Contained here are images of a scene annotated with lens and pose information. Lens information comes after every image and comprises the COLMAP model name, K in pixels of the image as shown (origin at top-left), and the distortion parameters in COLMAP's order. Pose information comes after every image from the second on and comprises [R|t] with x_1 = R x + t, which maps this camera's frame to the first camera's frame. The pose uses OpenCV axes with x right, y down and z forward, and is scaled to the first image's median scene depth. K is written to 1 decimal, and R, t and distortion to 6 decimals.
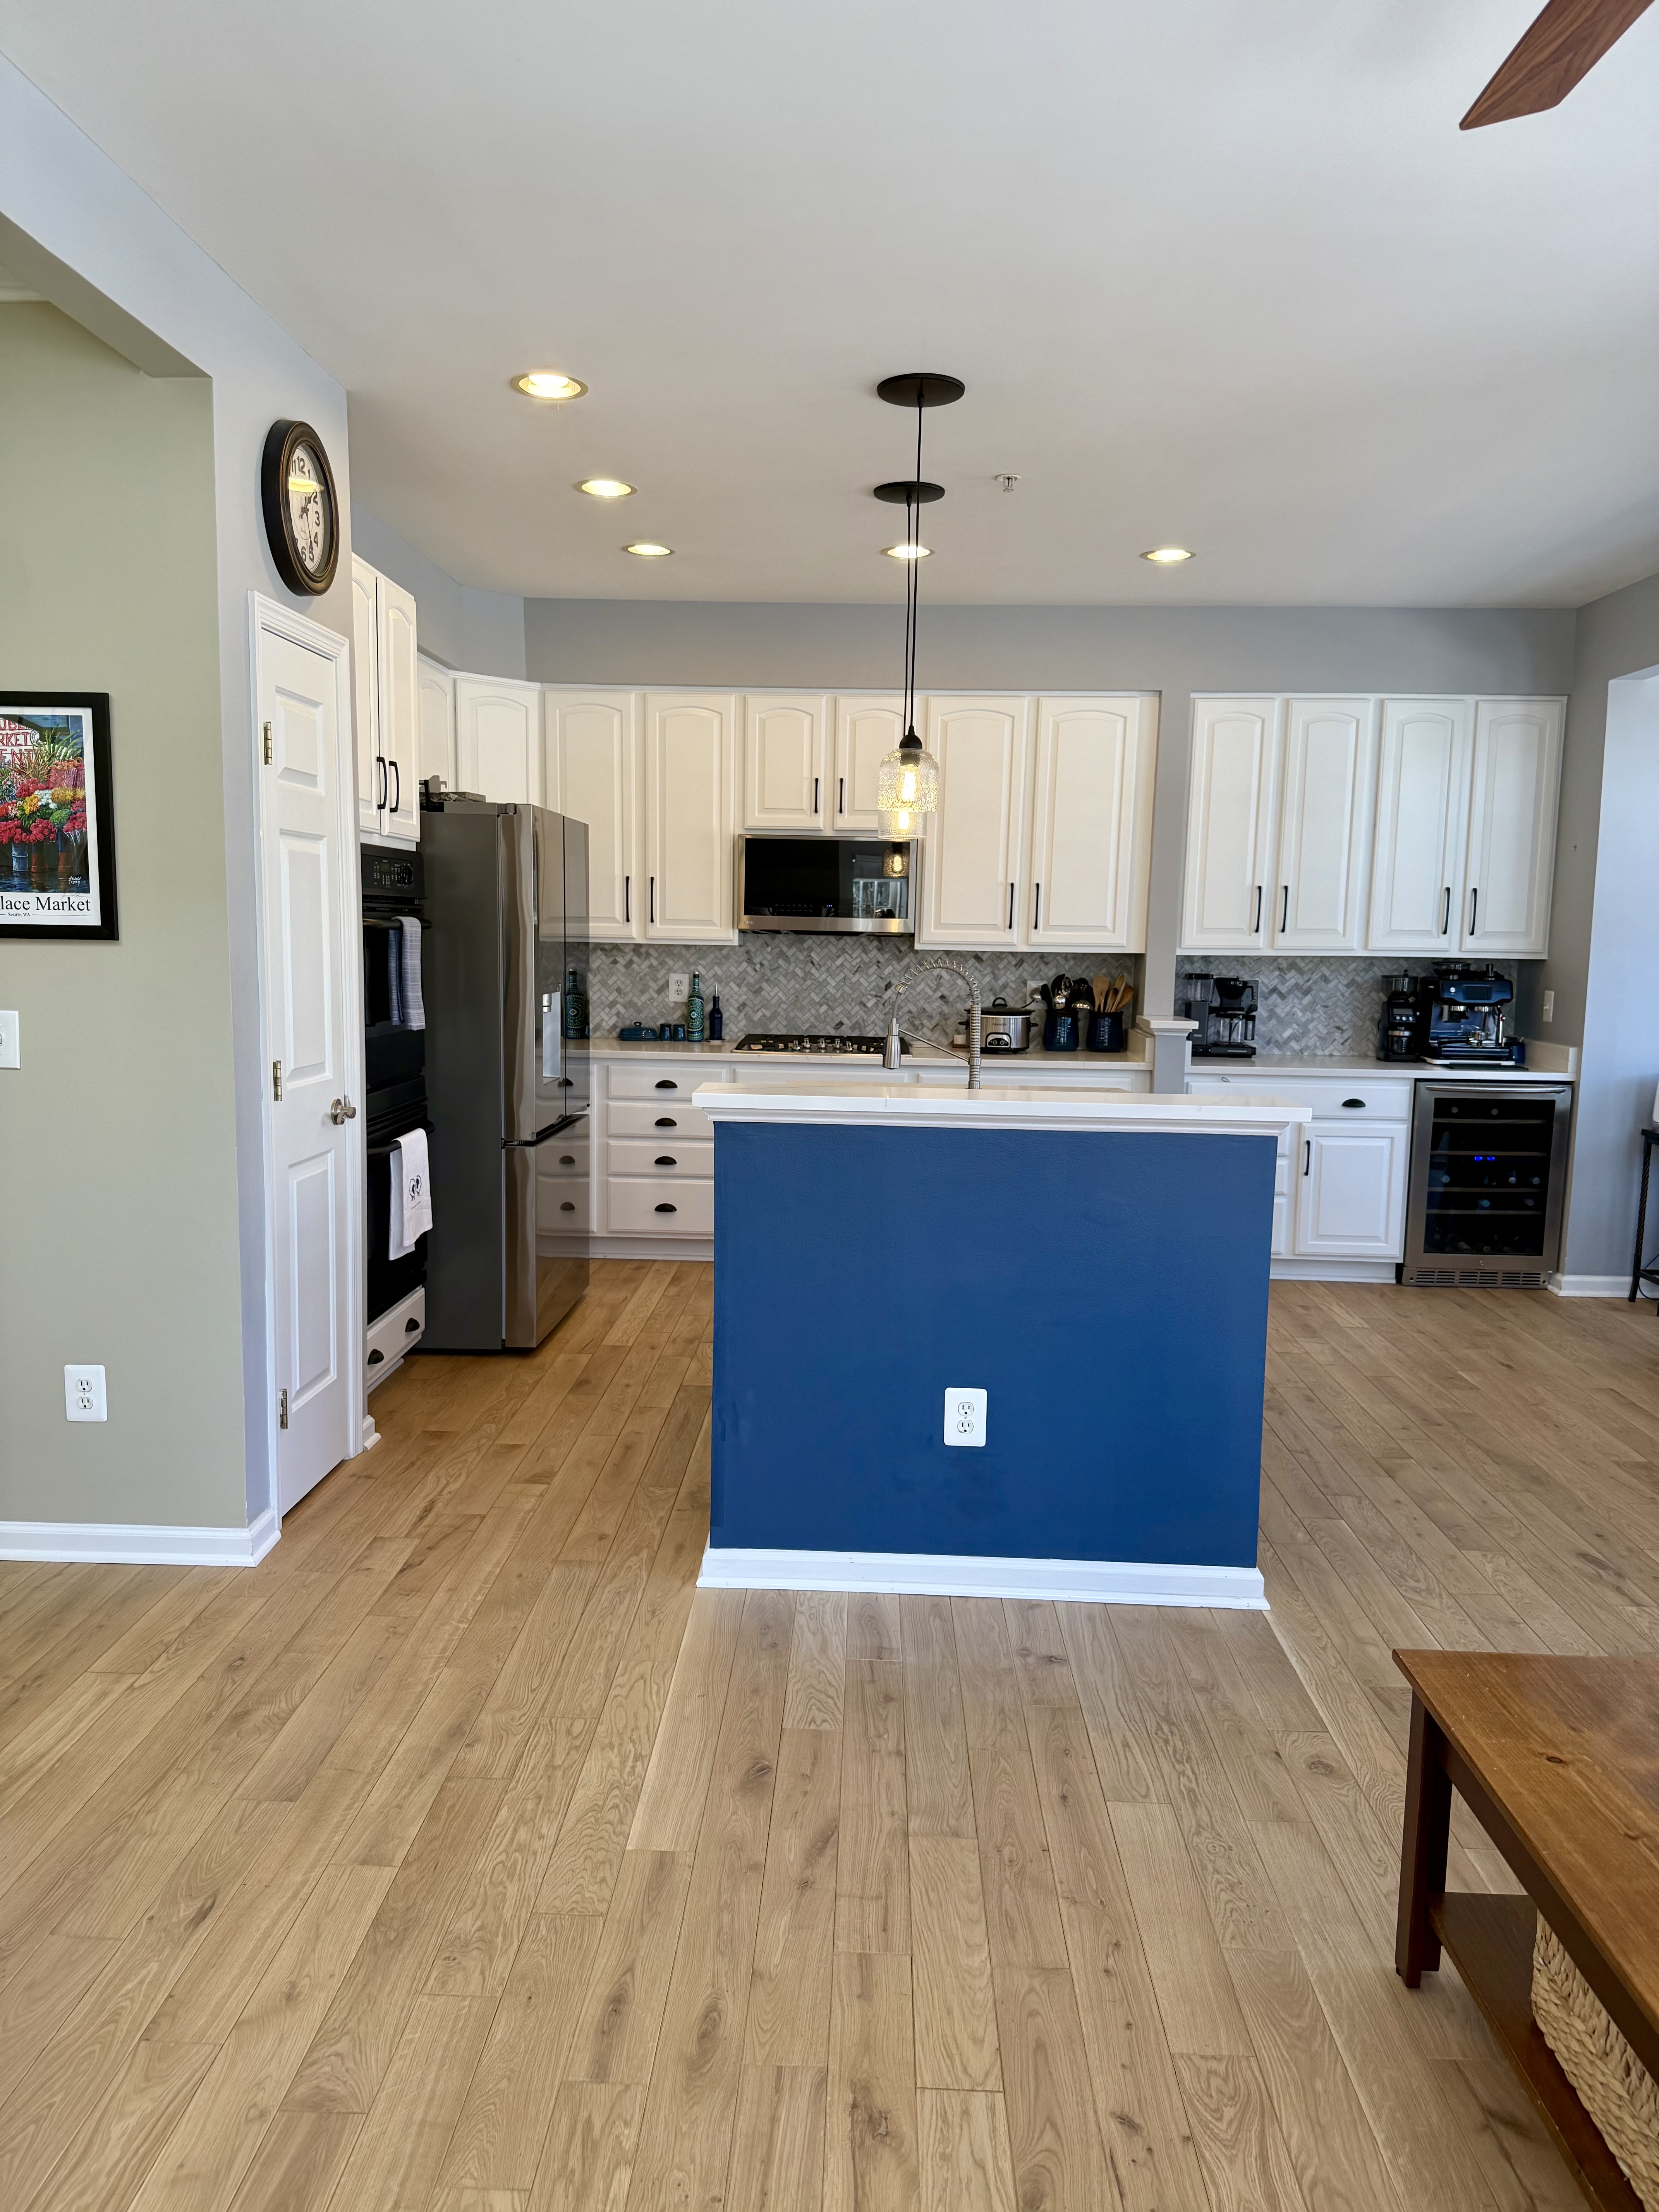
lens RADIAL K [[1549.3, 0, 820.5], [0, 1549.3, 1115.0], [0, 0, 1]] dist [0.078286, -0.103552]
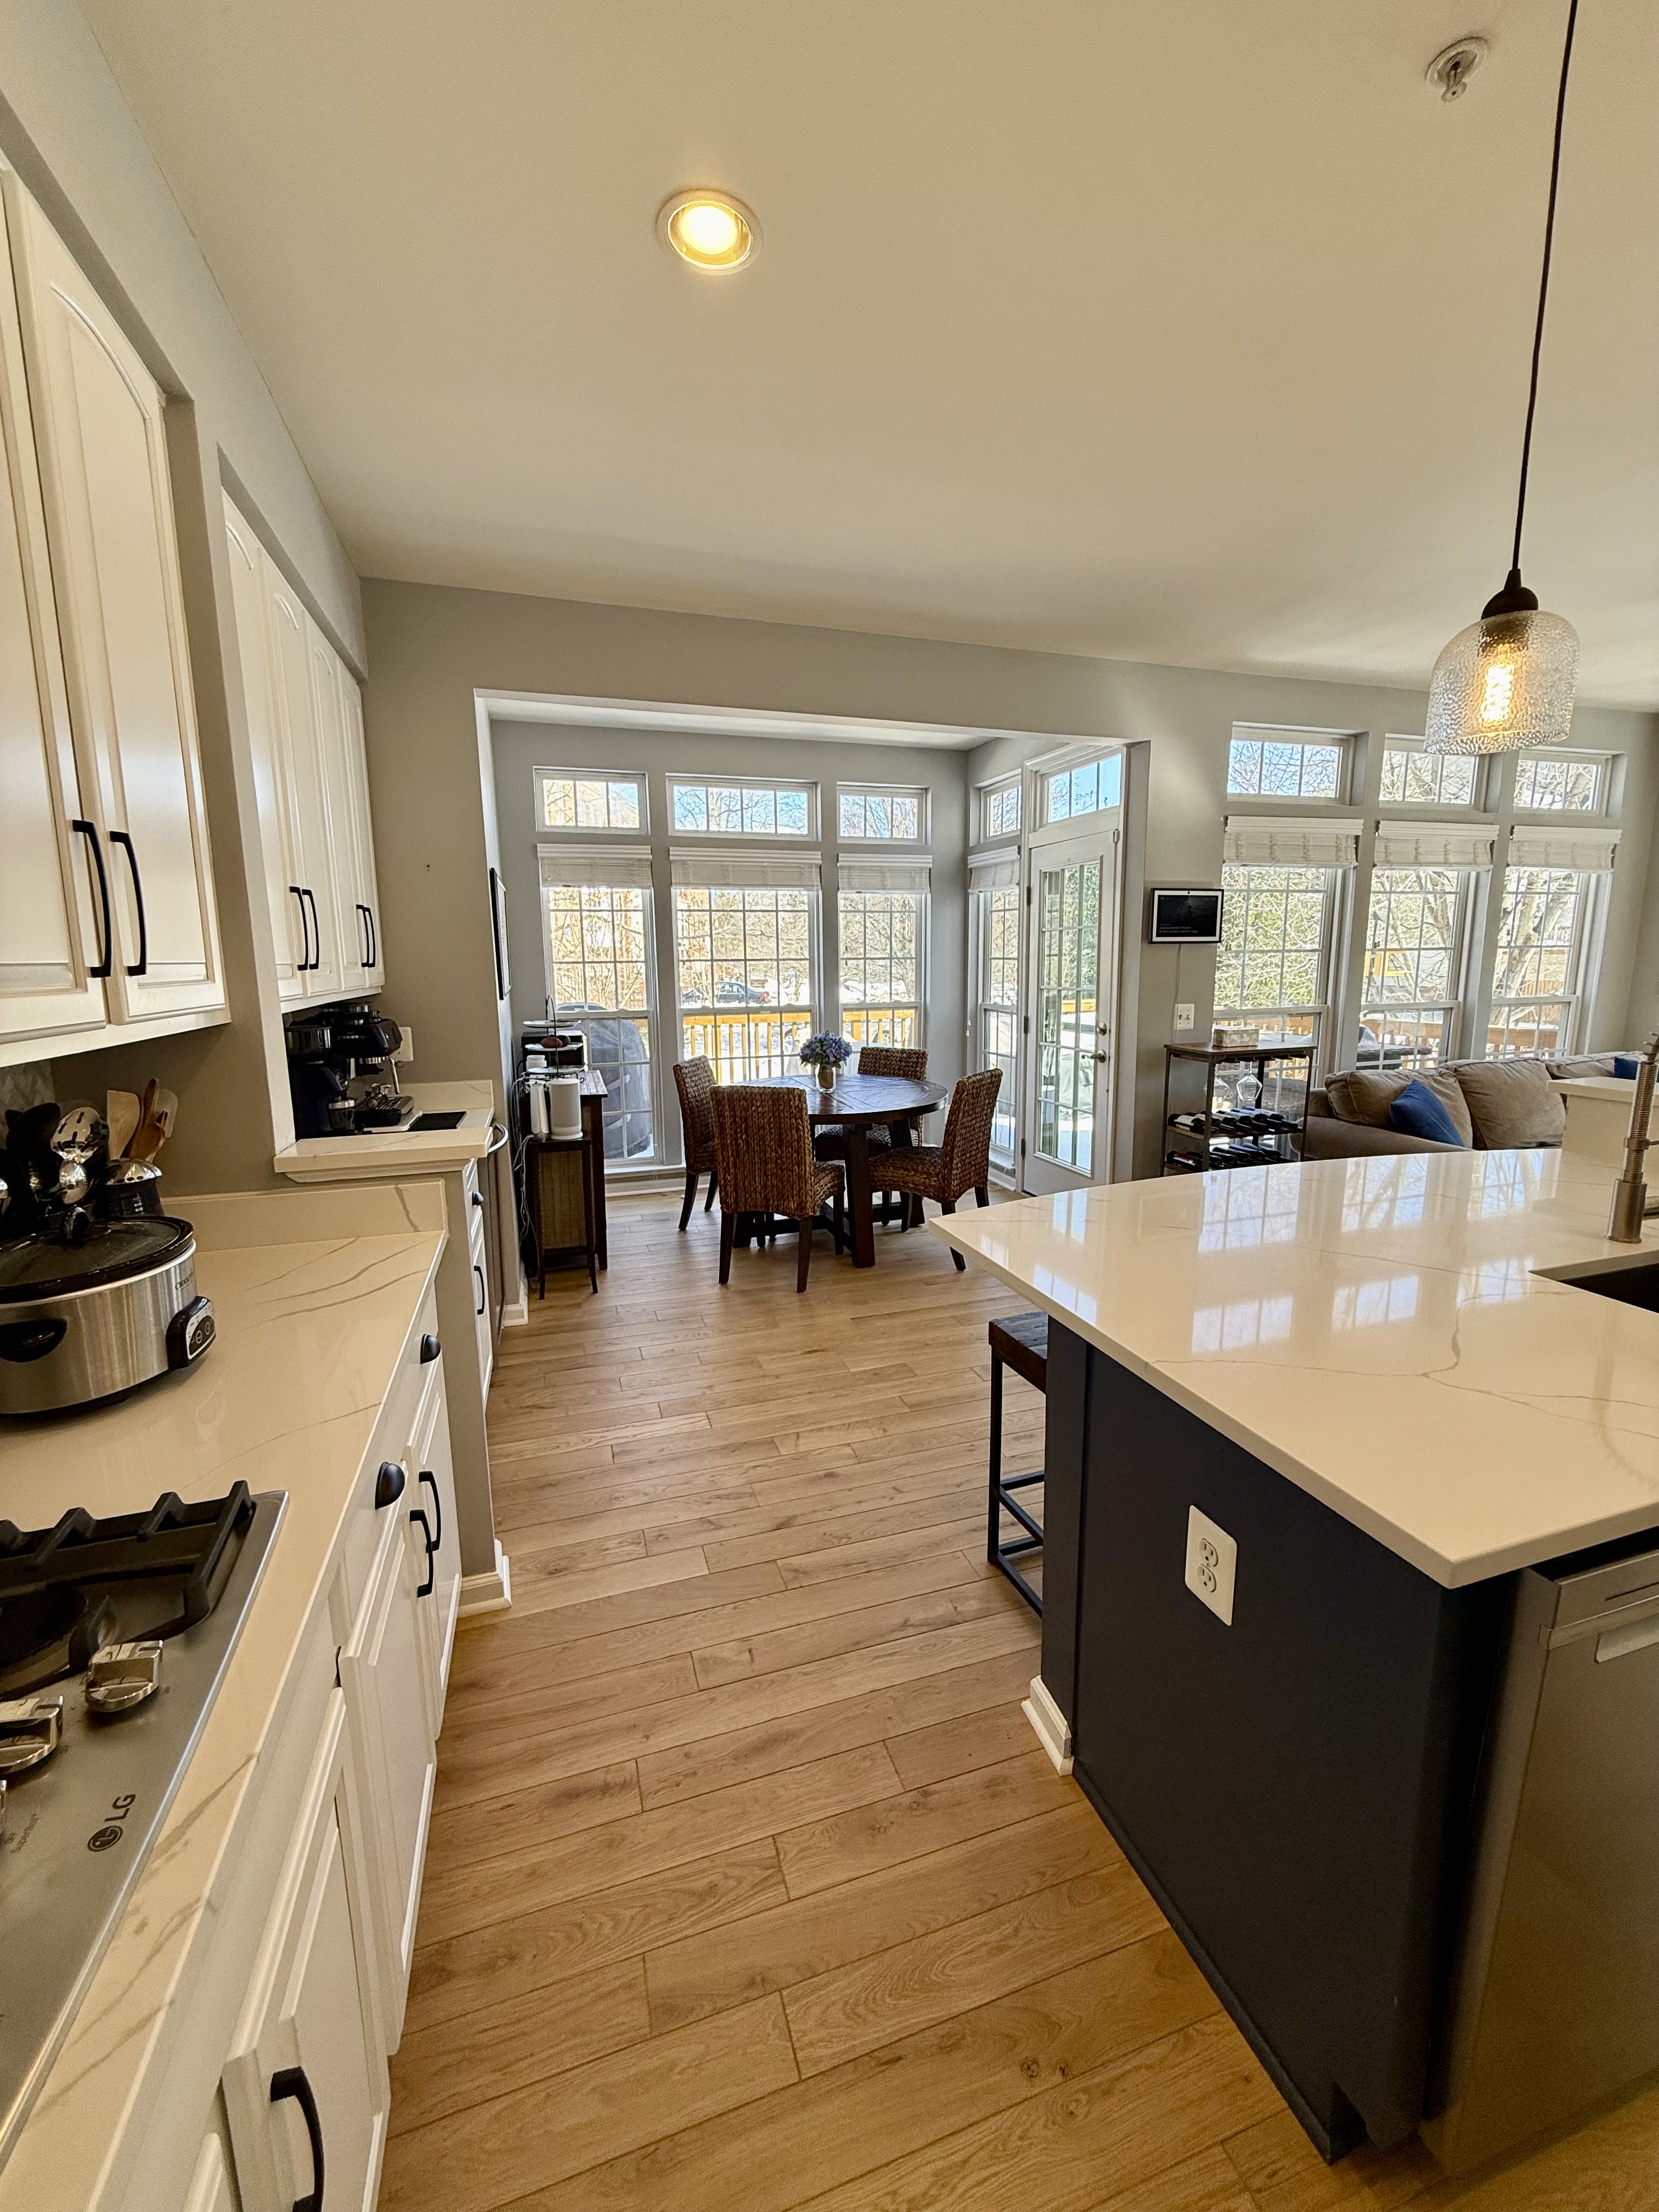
lens RADIAL K [[882.0, 0, 829.5], [0, 882.0, 1100.5], [0, 0, 1]] dist [-0.000921, 0.000402]
pose [[-0.342366, -0.165449, 0.924885, -0.093038], [0.120947, 0.968423, 0.218009, -0.121506], [-0.931750, 0.186501, -0.311545, 0.959562]]
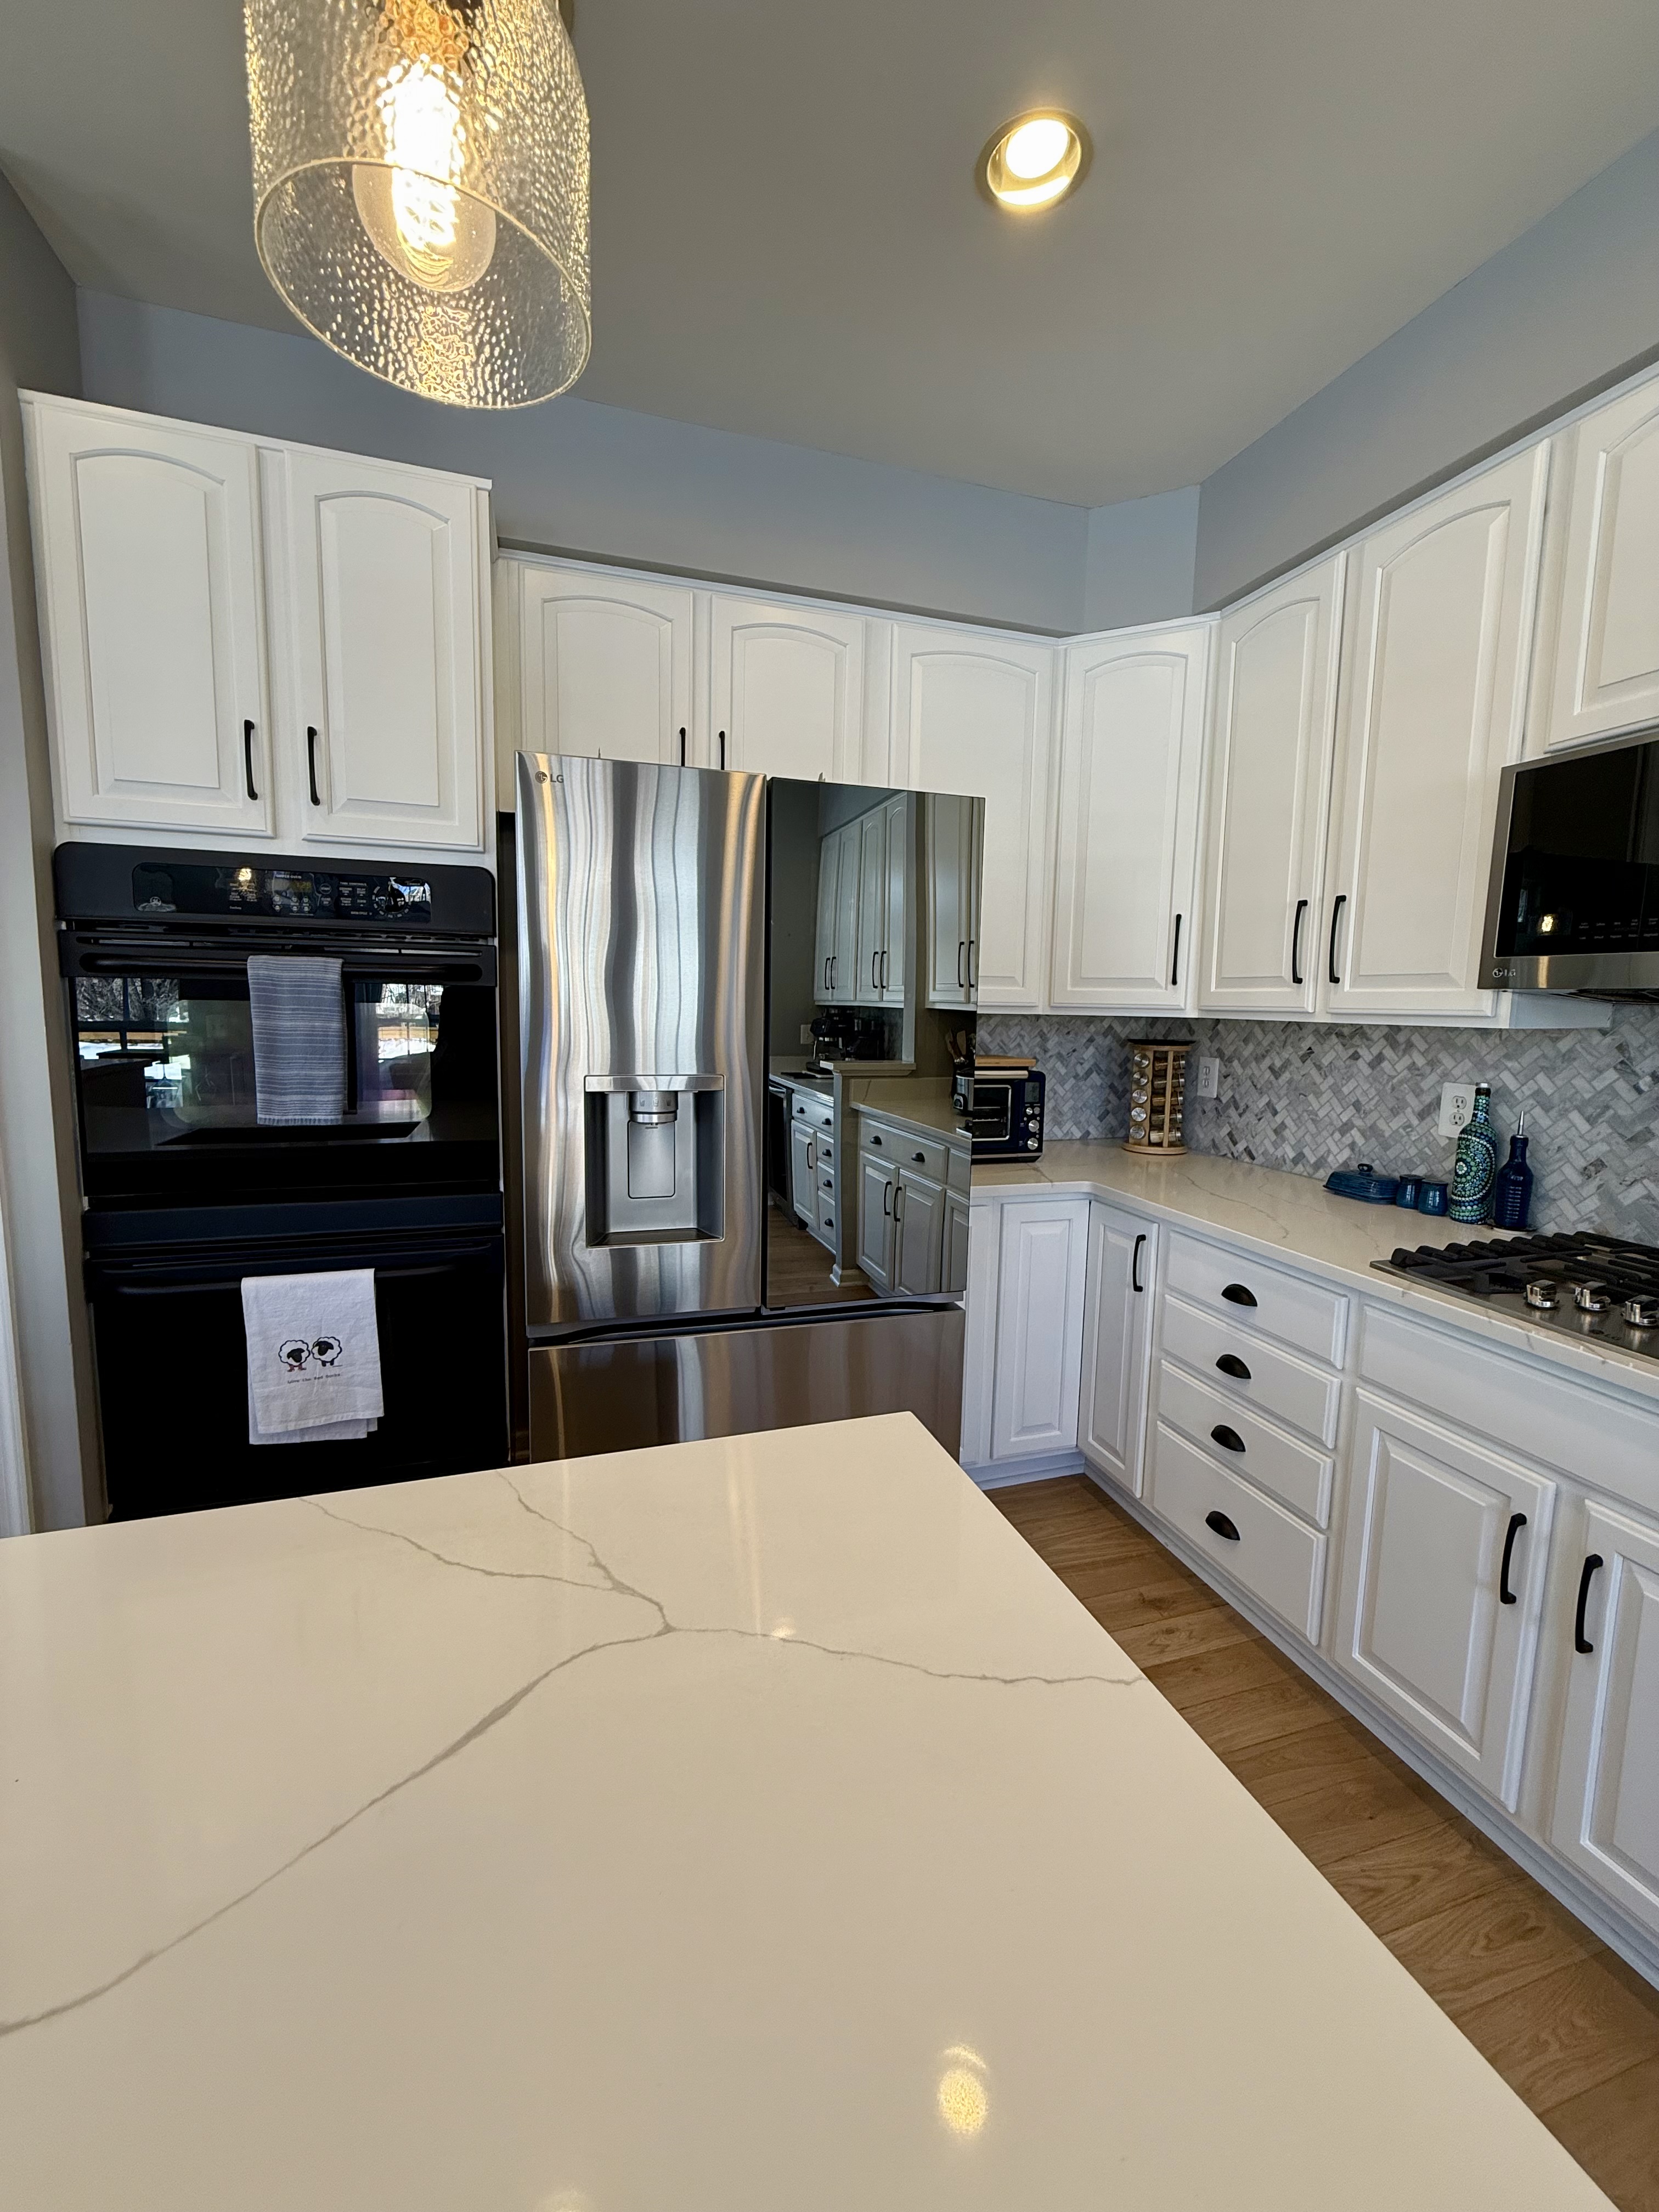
lens RADIAL K [[882.0, 0, 833.8], [0, 882.0, 1106.3], [0, 0, 1]] dist [-0.000921, 0.000402]
pose [[0.341923, 0.099713, -0.934423, 0.122688], [-0.128789, 0.989944, 0.058512, -0.081699], [0.930861, 0.100336, 0.351327, 0.775434]]
